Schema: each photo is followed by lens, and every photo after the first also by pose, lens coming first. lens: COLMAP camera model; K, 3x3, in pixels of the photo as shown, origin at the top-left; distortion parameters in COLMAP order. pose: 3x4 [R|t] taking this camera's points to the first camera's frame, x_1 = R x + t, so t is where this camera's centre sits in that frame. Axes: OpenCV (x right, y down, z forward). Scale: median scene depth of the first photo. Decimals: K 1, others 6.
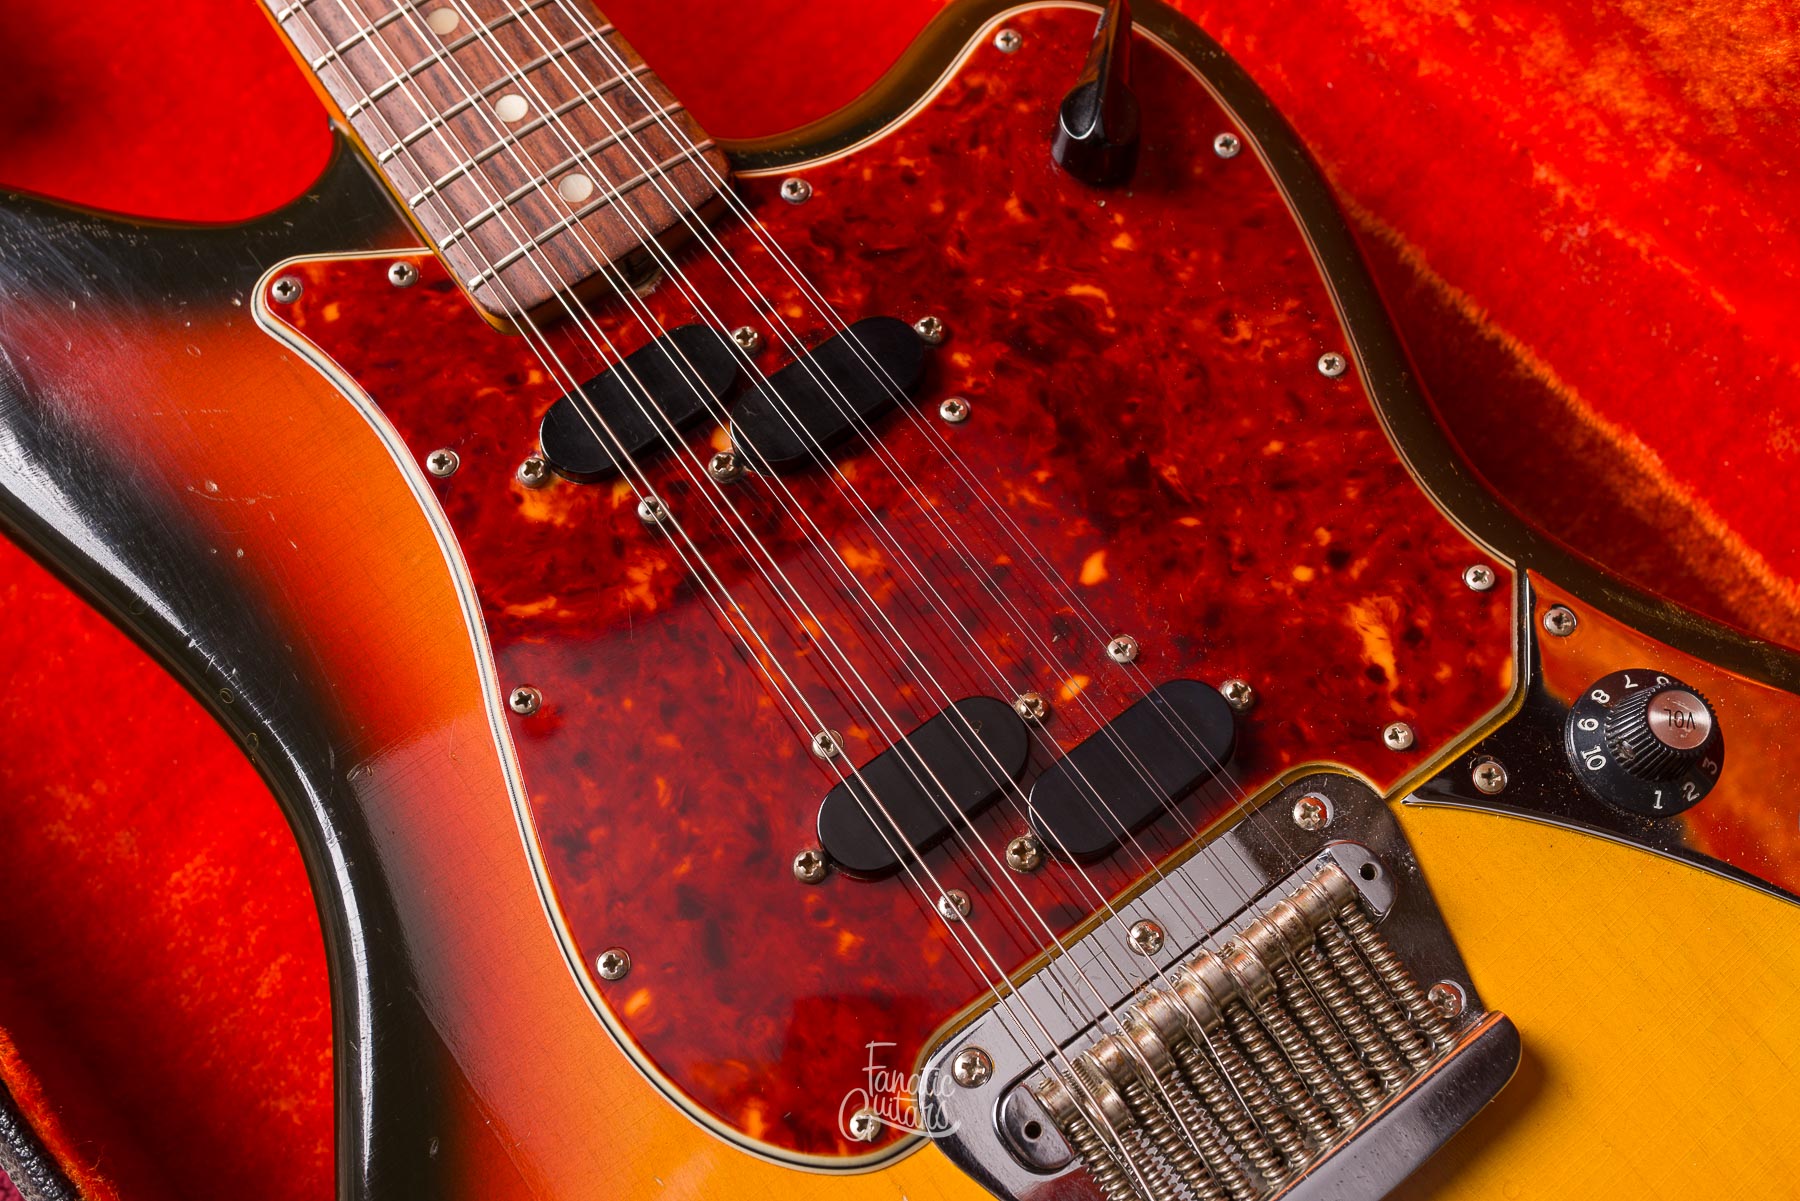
lens RADIAL K [[1812.8, 0, 906.0], [0, 1812.8, 595.9], [0, 0, 1]] dist [0.007205, -0.008383]
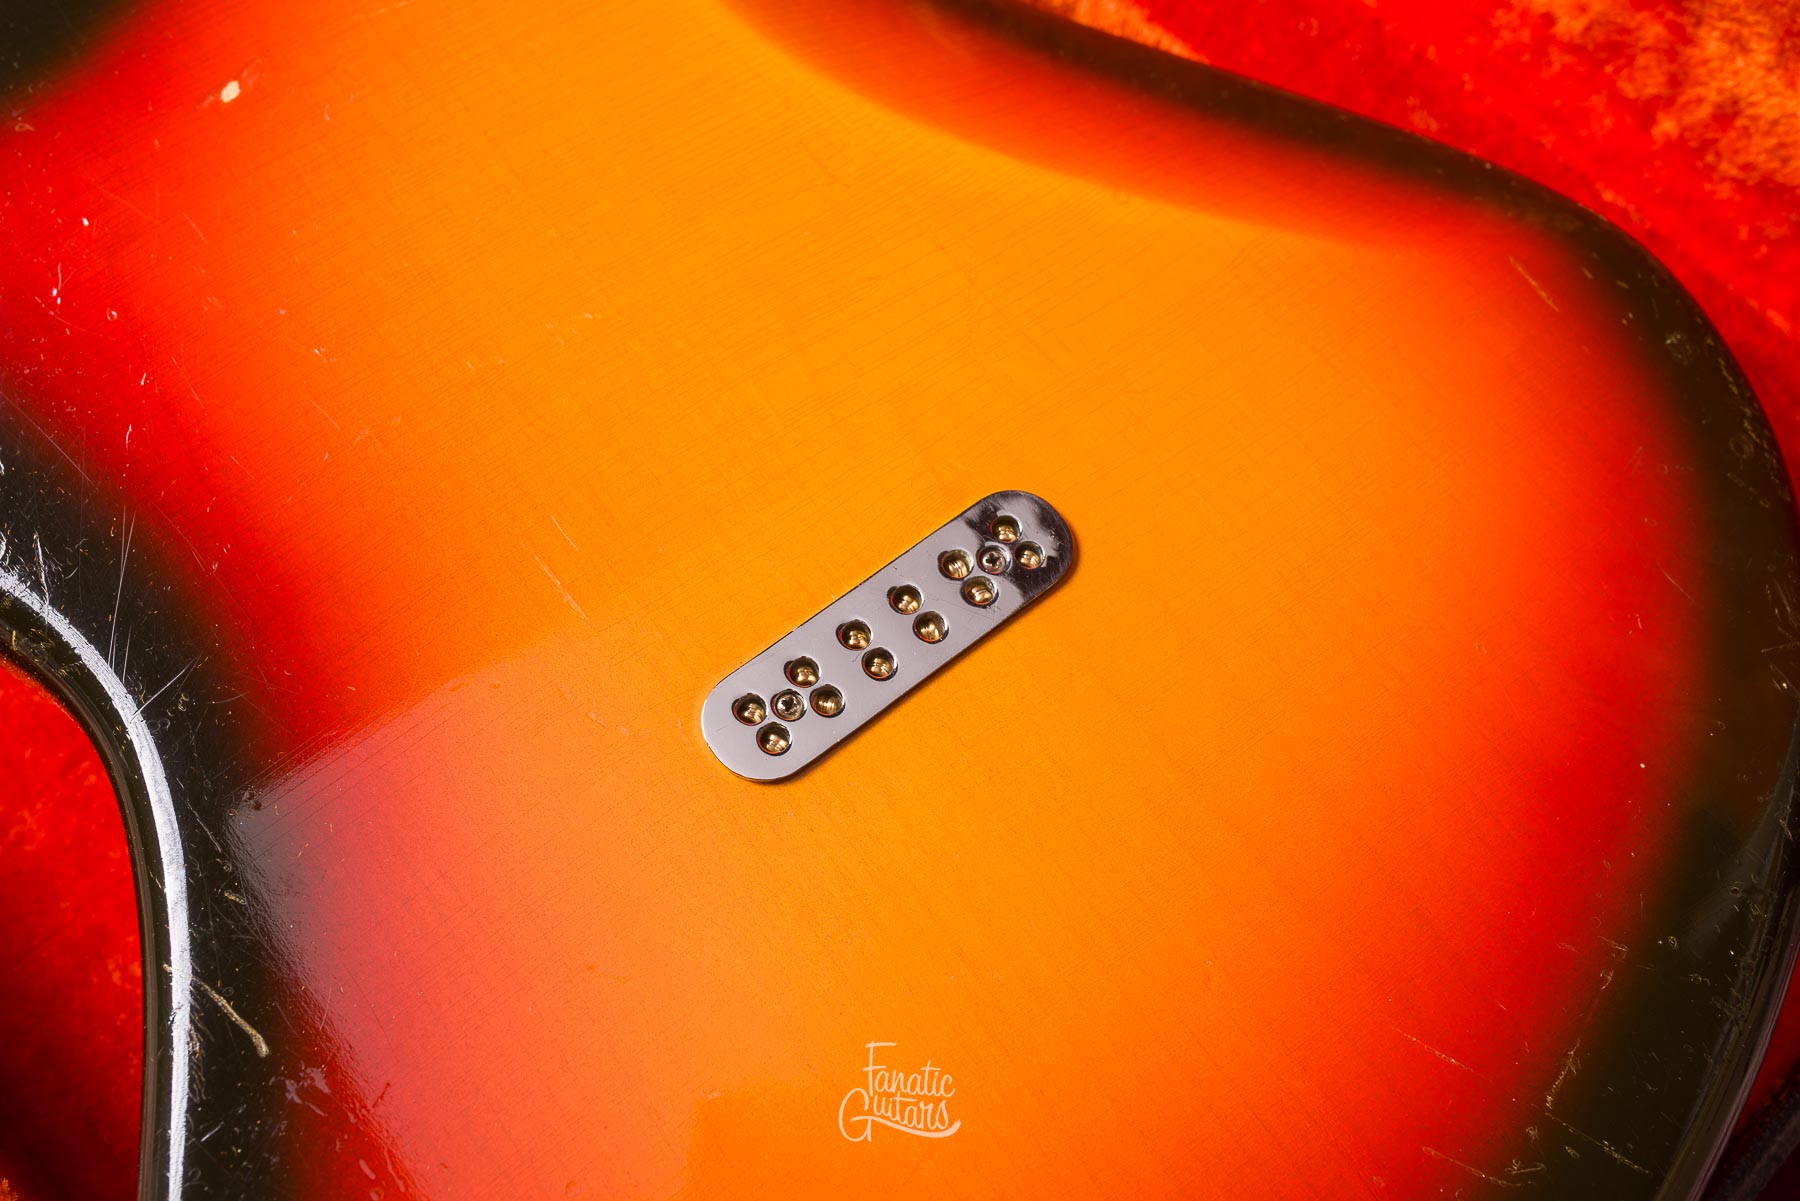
lens RADIAL K [[1811.6, 0, 897.8], [0, 1811.6, 600.1], [0, 0, 1]] dist [0.003373, -0.004320]
pose [[0.997488, -0.005950, 0.070584, 0.120853], [0.011631, 0.996699, -0.080350, 0.313606], [-0.069873, 0.080969, 0.994264, -0.000451]]
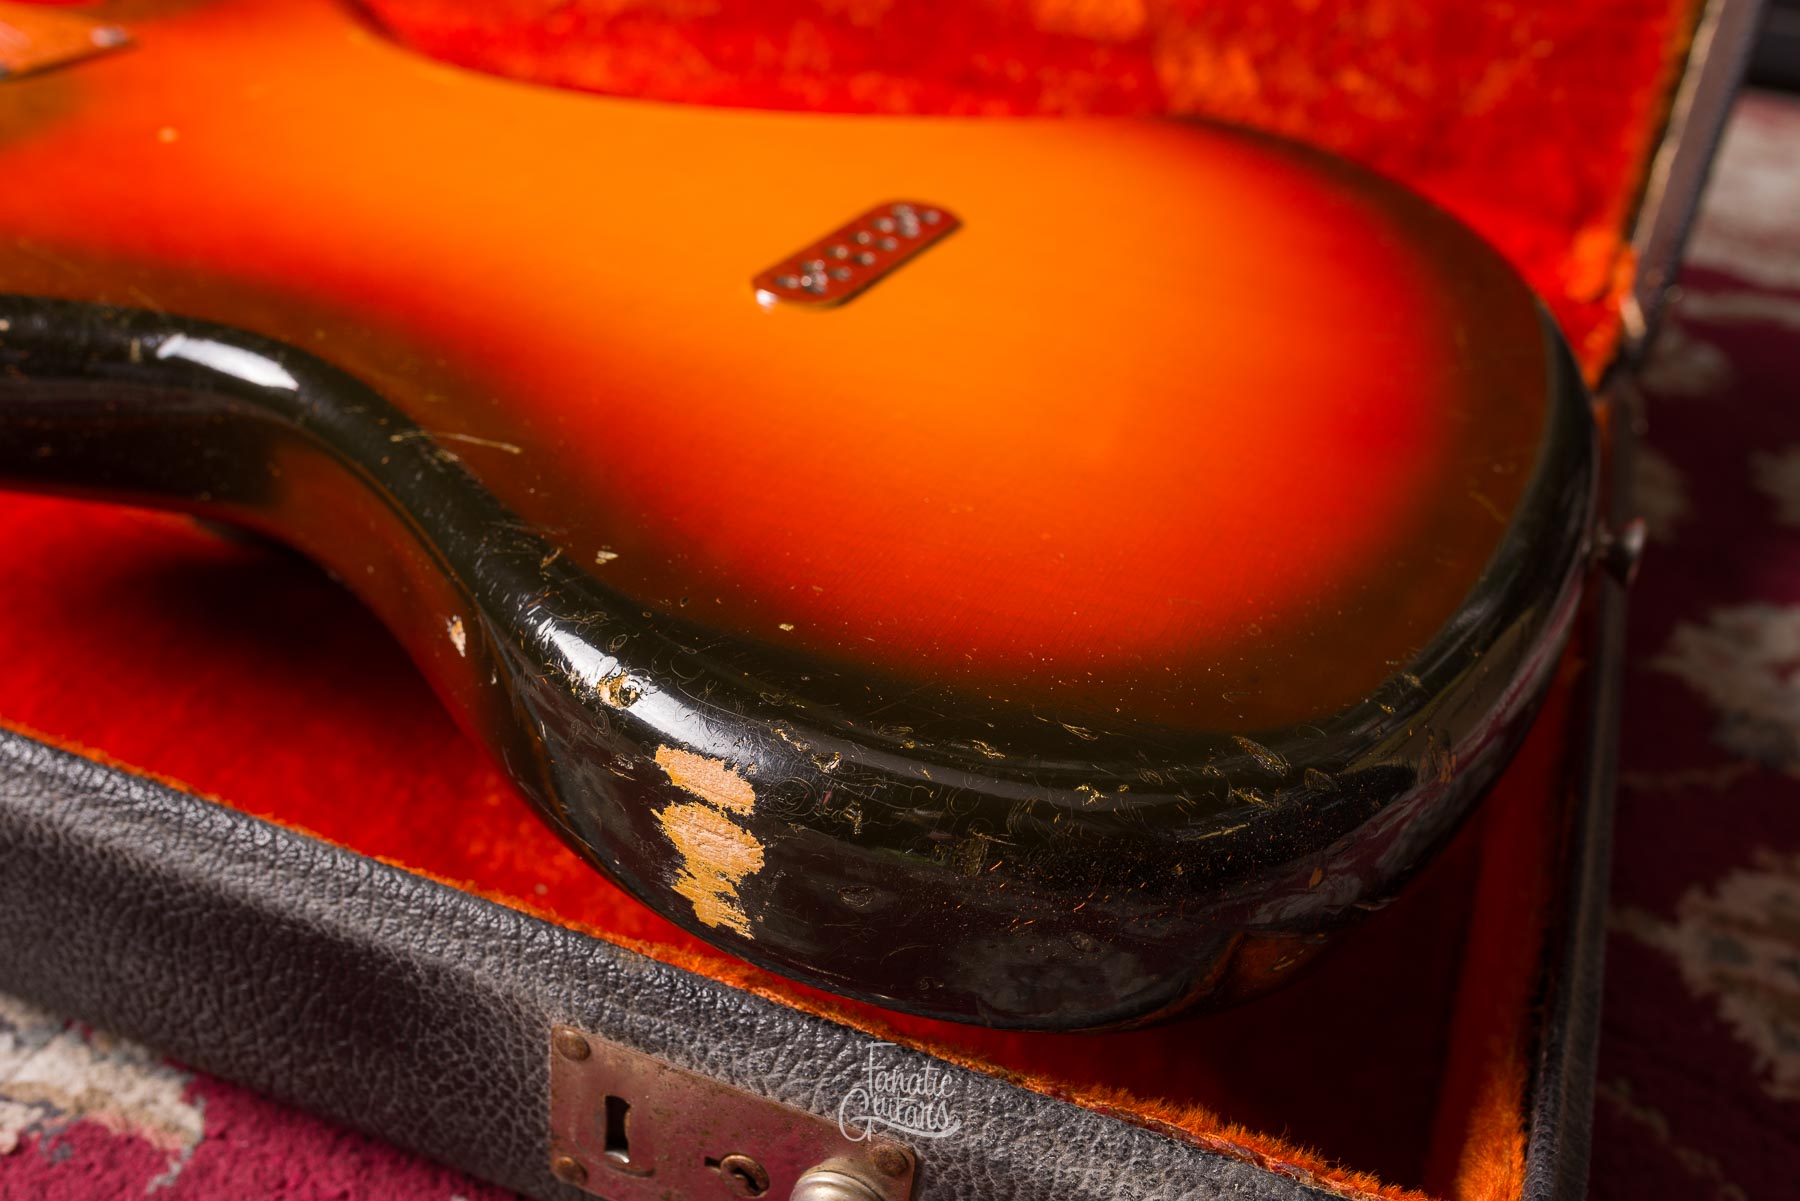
lens RADIAL K [[1837.6, 0, 898.2], [0, 1837.6, 598.3], [0, 0, 1]] dist [0.002102, -0.000386]
pose [[0.883790, -0.171410, 0.435355, -0.325939], [0.404238, 0.748269, -0.526009, 1.019184], [-0.235600, 0.640868, 0.730603, 0.178173]]
